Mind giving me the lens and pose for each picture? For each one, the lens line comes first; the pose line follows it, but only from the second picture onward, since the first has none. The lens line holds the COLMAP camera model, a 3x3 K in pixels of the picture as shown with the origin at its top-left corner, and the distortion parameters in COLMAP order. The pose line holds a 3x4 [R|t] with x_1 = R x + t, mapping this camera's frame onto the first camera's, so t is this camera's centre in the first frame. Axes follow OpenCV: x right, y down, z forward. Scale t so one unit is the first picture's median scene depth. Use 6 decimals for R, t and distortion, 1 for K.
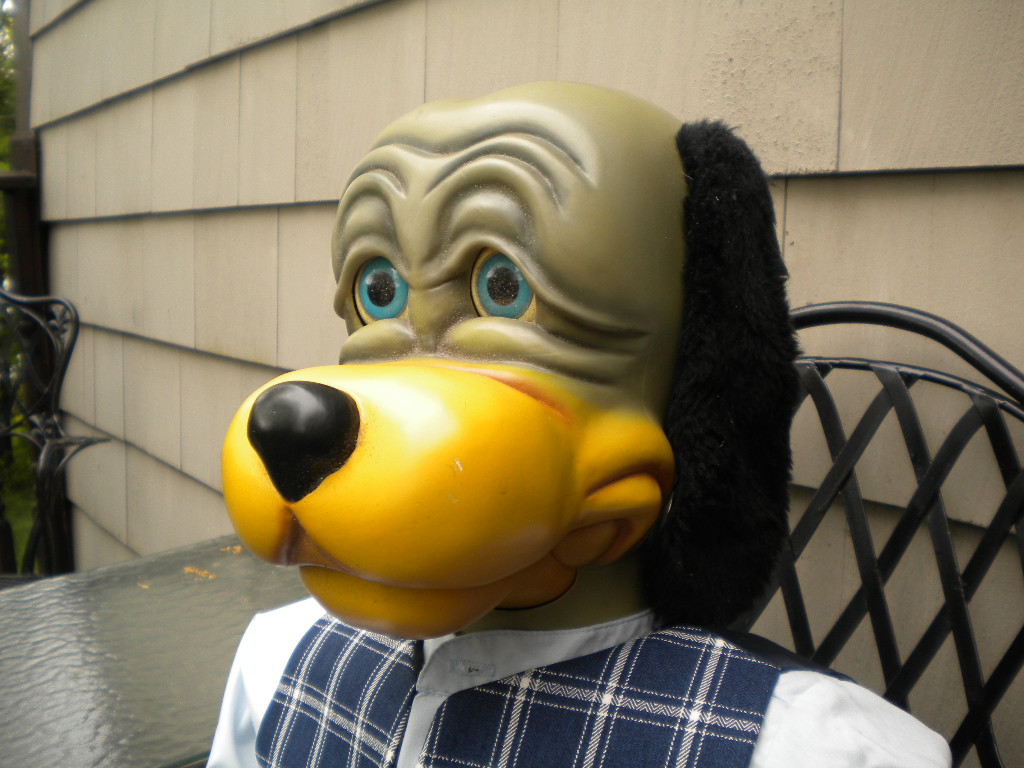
lens RADIAL K [[1086.9, 0, 476.3], [0, 1086.9, 383.5], [0, 0, 1]] dist [-0.085057, -0.127989]
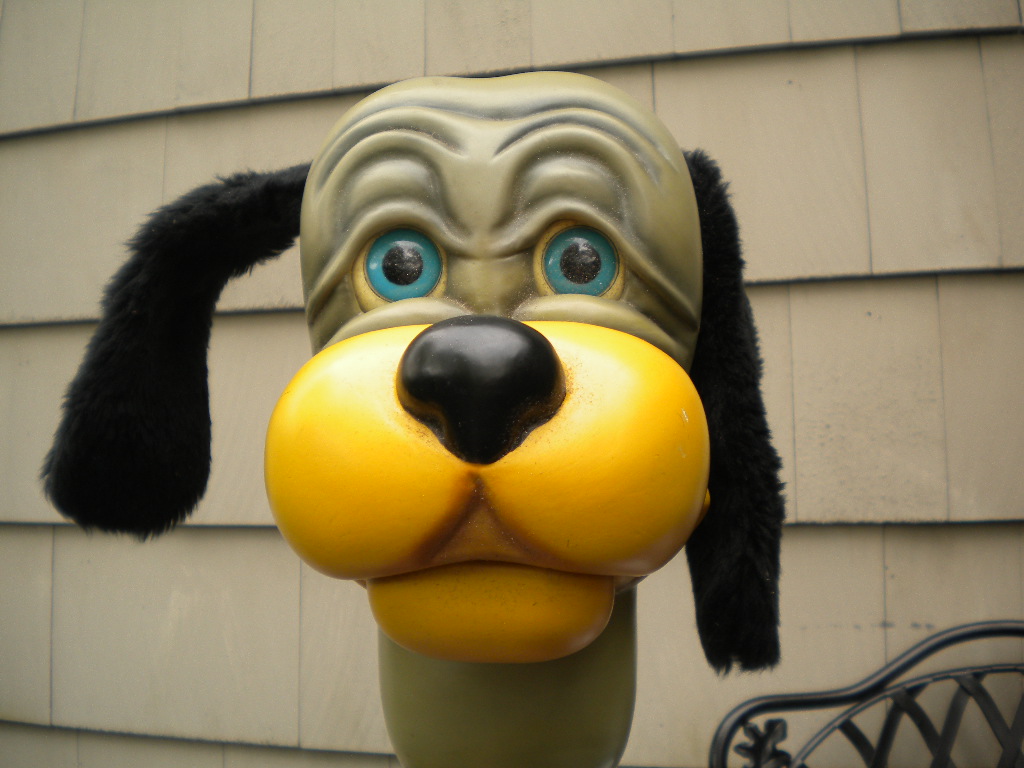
lens RADIAL K [[1086.9, 0, 476.3], [0, 1086.9, 383.5], [0, 0, 1]] dist [-0.085057, -0.127989]
pose [[0.841939, 0.069930, 0.535023, -0.515250], [0.025398, 0.985331, -0.168755, 0.158260], [-0.538975, 0.155670, 0.827812, 0.295458]]
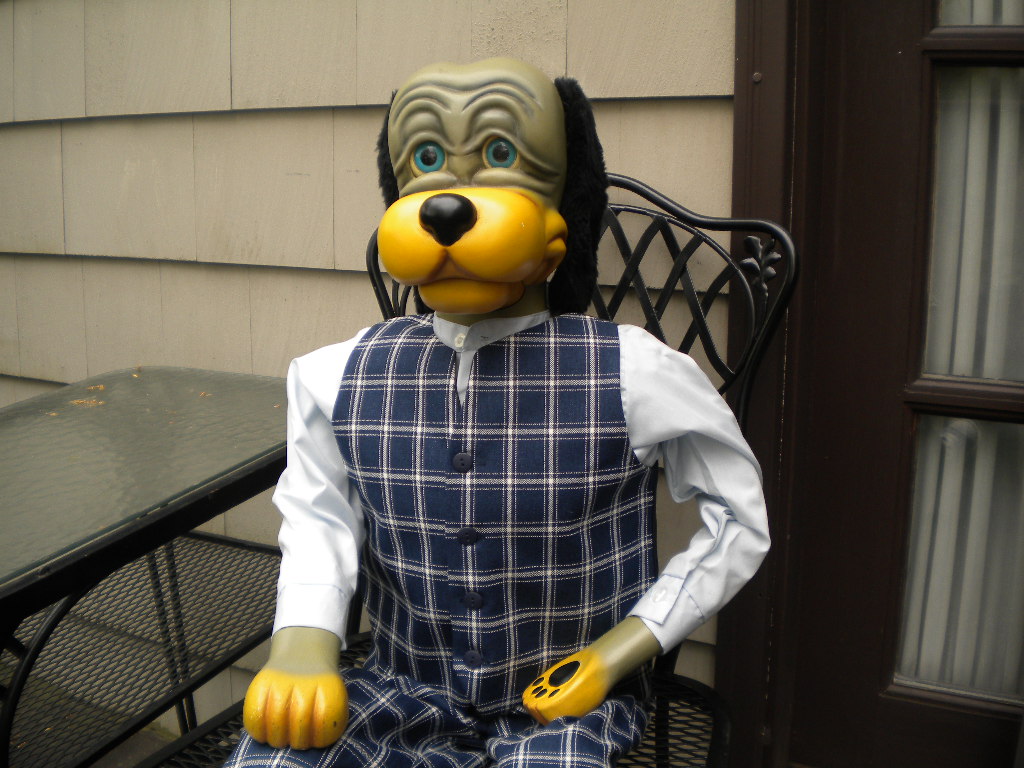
lens RADIAL K [[1086.9, 0, 476.3], [0, 1086.9, 383.5], [0, 0, 1]] dist [-0.085057, -0.127989]
pose [[0.910583, -0.088655, 0.403706, -0.916834], [0.058175, 0.994493, 0.087176, 0.173717], [-0.409211, -0.055895, 0.910726, -0.968373]]
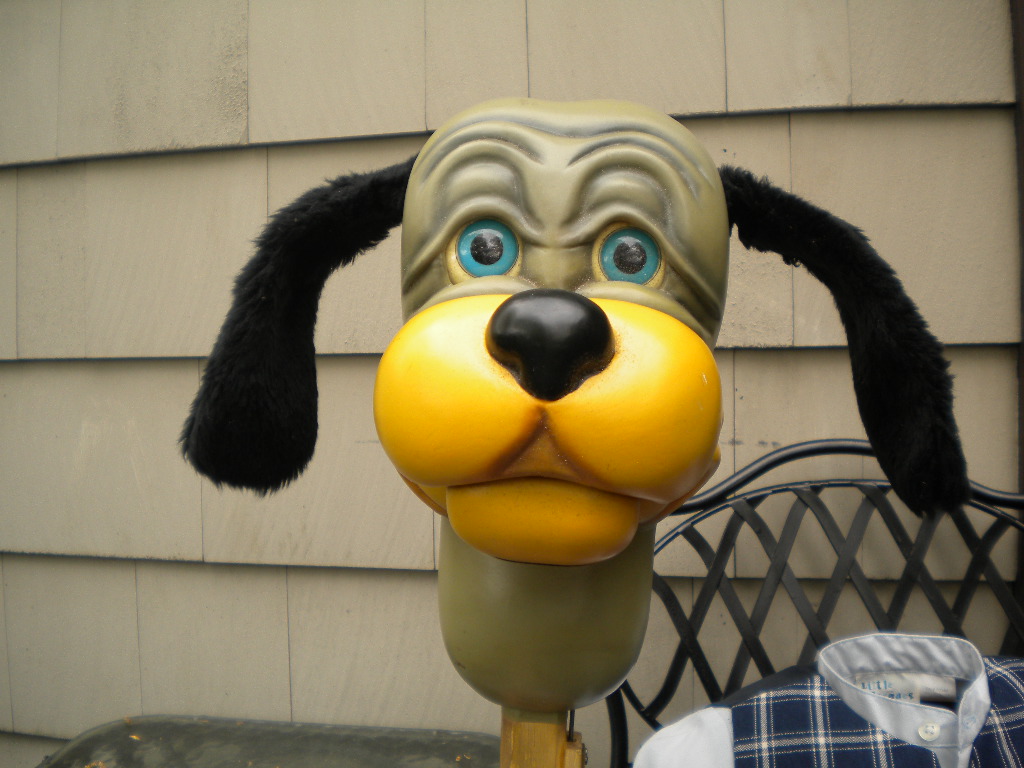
lens RADIAL K [[1086.9, 0, 476.3], [0, 1086.9, 383.5], [0, 0, 1]] dist [-0.085057, -0.127989]
pose [[0.847660, 0.130472, 0.514247, -0.657609], [-0.050765, 0.984788, -0.166177, 0.231012], [-0.528106, 0.114756, 0.841389, 0.139572]]
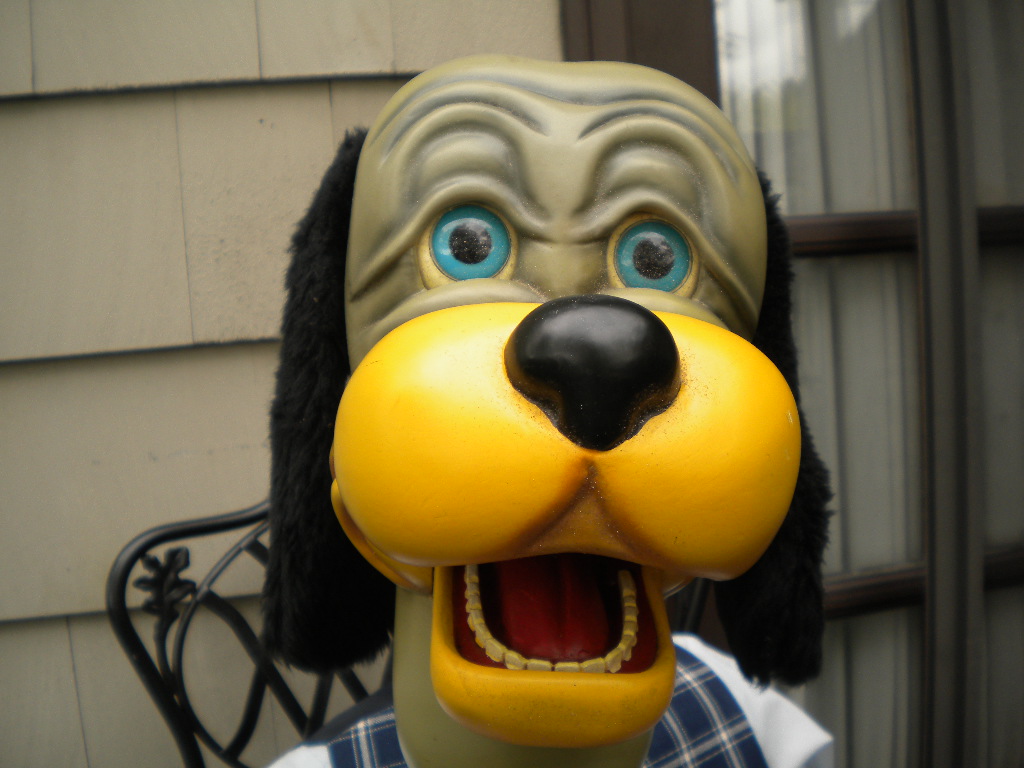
lens RADIAL K [[1086.9, 0, 476.3], [0, 1086.9, 383.5], [0, 0, 1]] dist [-0.085057, -0.127989]
pose [[0.774400, 0.140735, 0.616846, -0.603943], [-0.032968, 0.982598, -0.182794, 0.174406], [-0.631837, 0.121220, 0.765563, 0.410288]]
